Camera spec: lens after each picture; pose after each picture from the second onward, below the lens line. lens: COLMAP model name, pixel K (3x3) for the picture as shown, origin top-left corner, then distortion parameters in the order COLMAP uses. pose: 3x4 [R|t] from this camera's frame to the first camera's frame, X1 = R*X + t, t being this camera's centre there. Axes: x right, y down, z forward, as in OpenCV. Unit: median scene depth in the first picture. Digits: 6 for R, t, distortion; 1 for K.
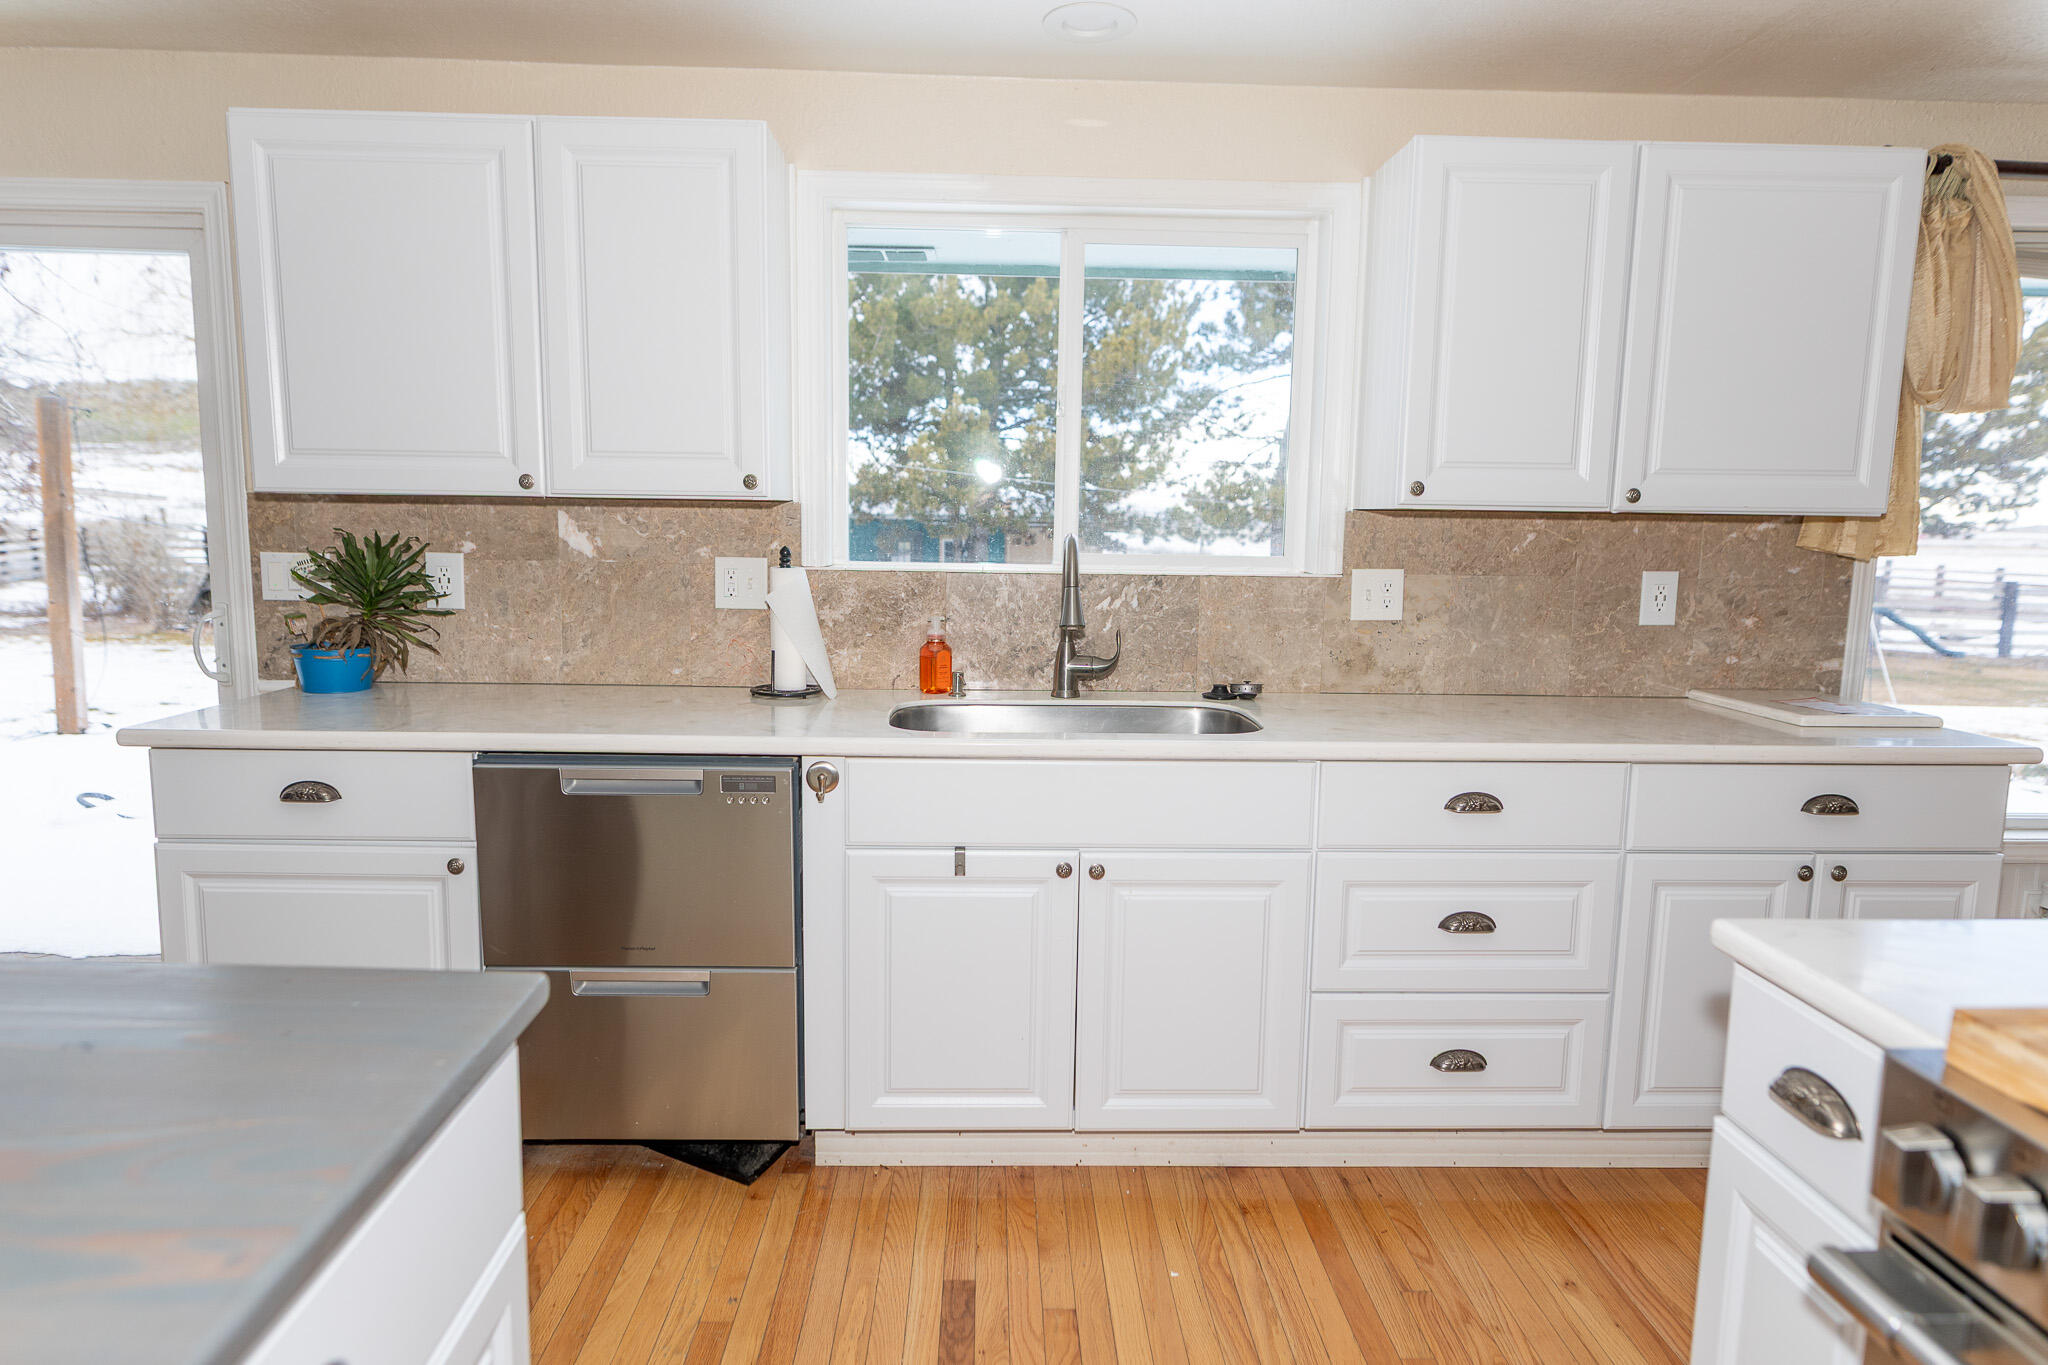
lens RADIAL K [[1173.4, 0, 1022.7], [0, 1173.4, 664.0], [0, 0, 1]] dist [-0.000089, 0.001624]
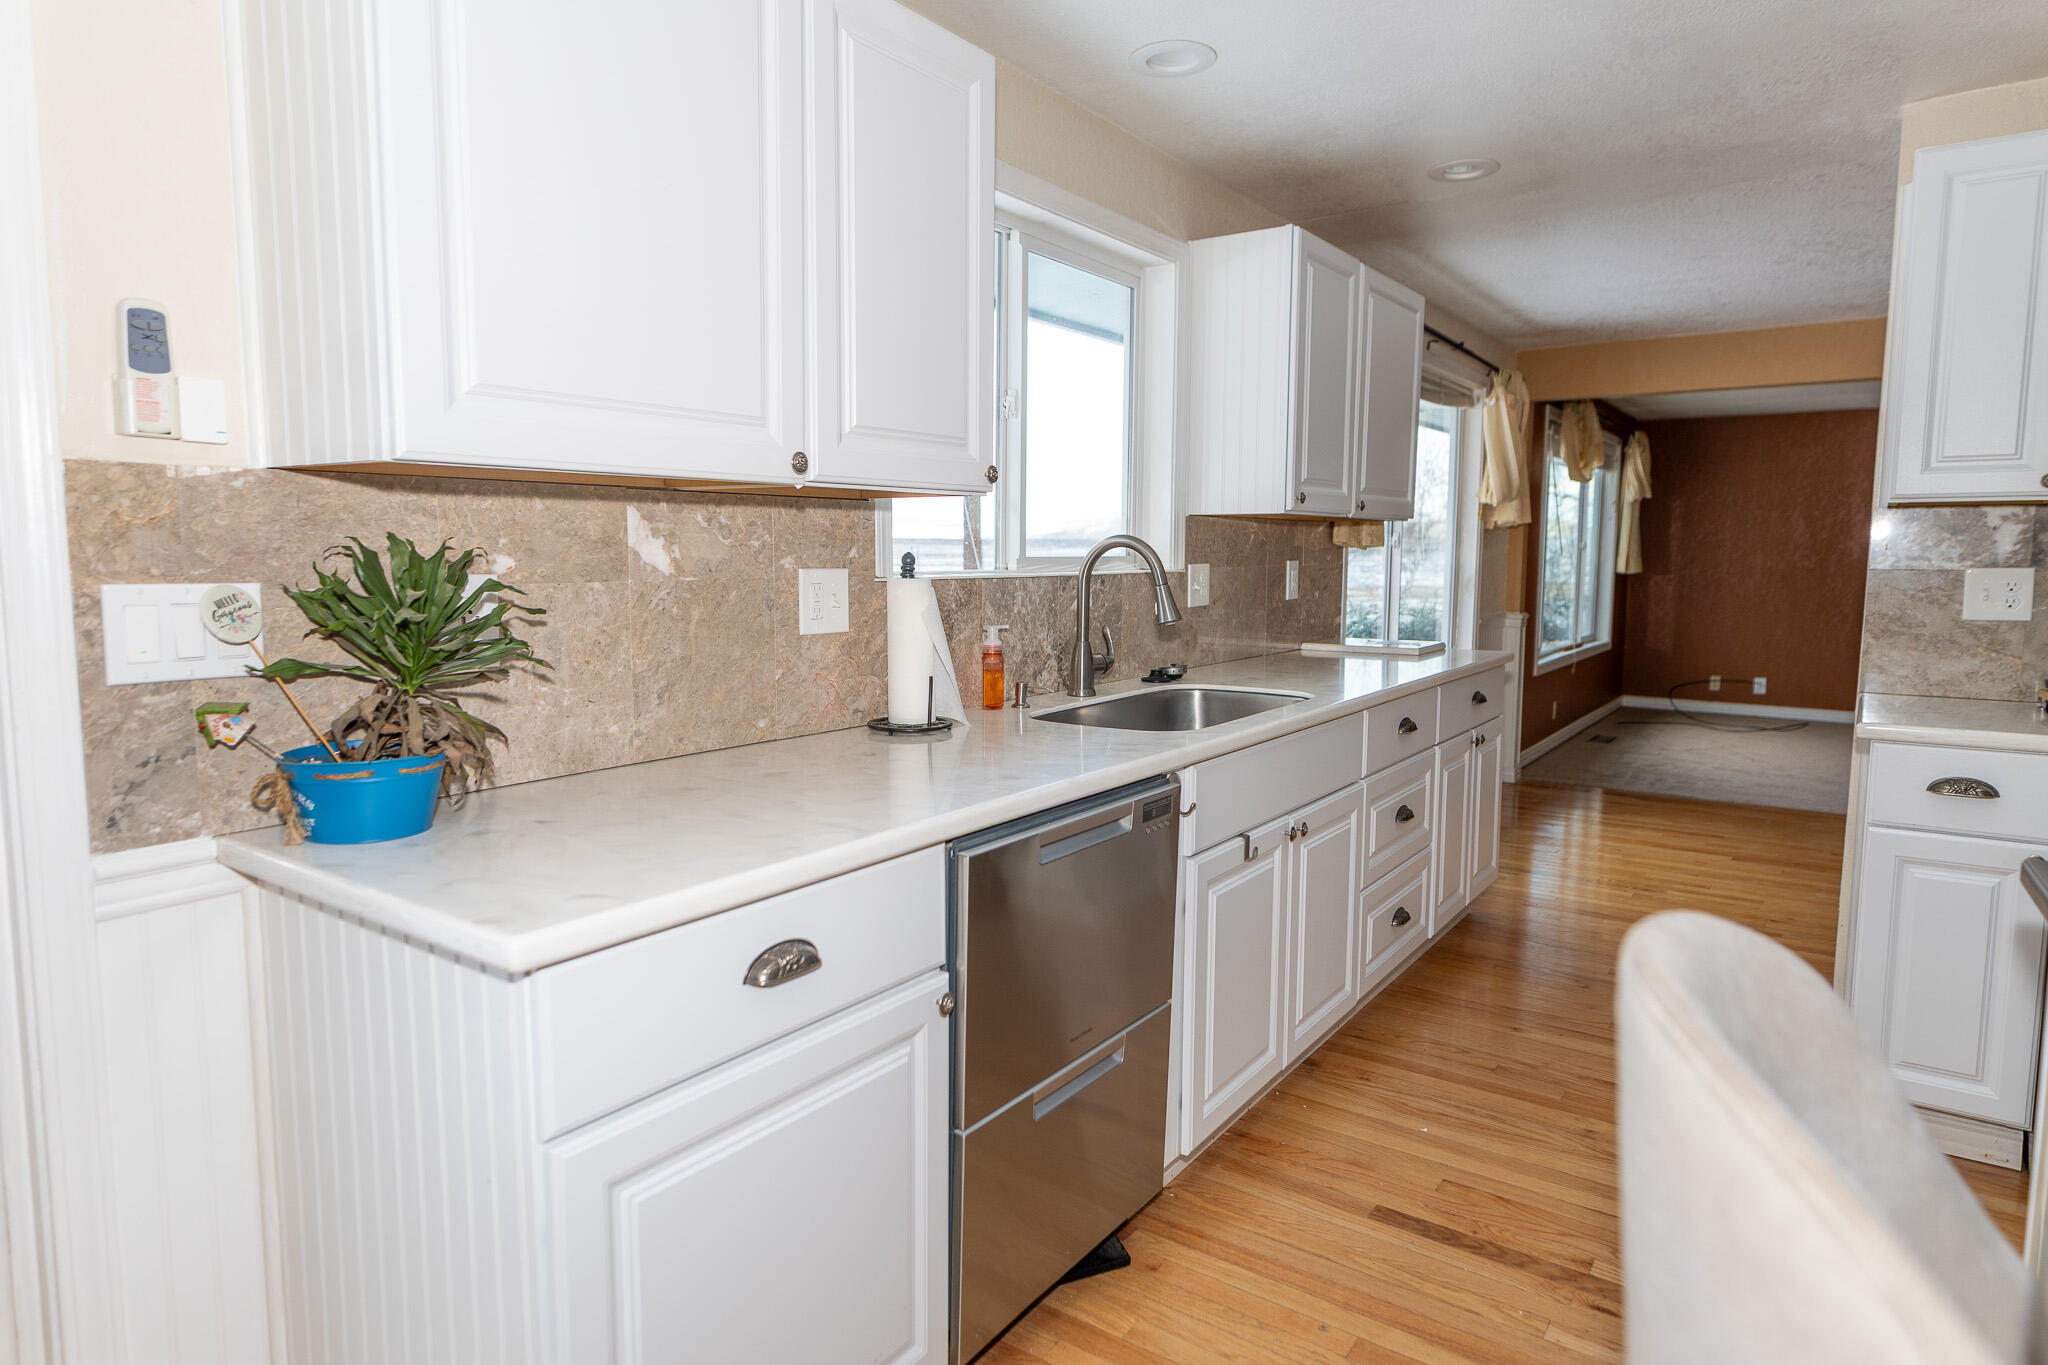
lens RADIAL K [[1173.4, 0, 1022.7], [0, 1173.4, 664.0], [0, 0, 1]] dist [-0.000089, 0.001624]
pose [[0.605126, -0.092506, 0.790737, -0.793273], [0.106372, 0.993715, 0.034849, -0.040258], [-0.788991, 0.063025, 0.611163, 0.413473]]
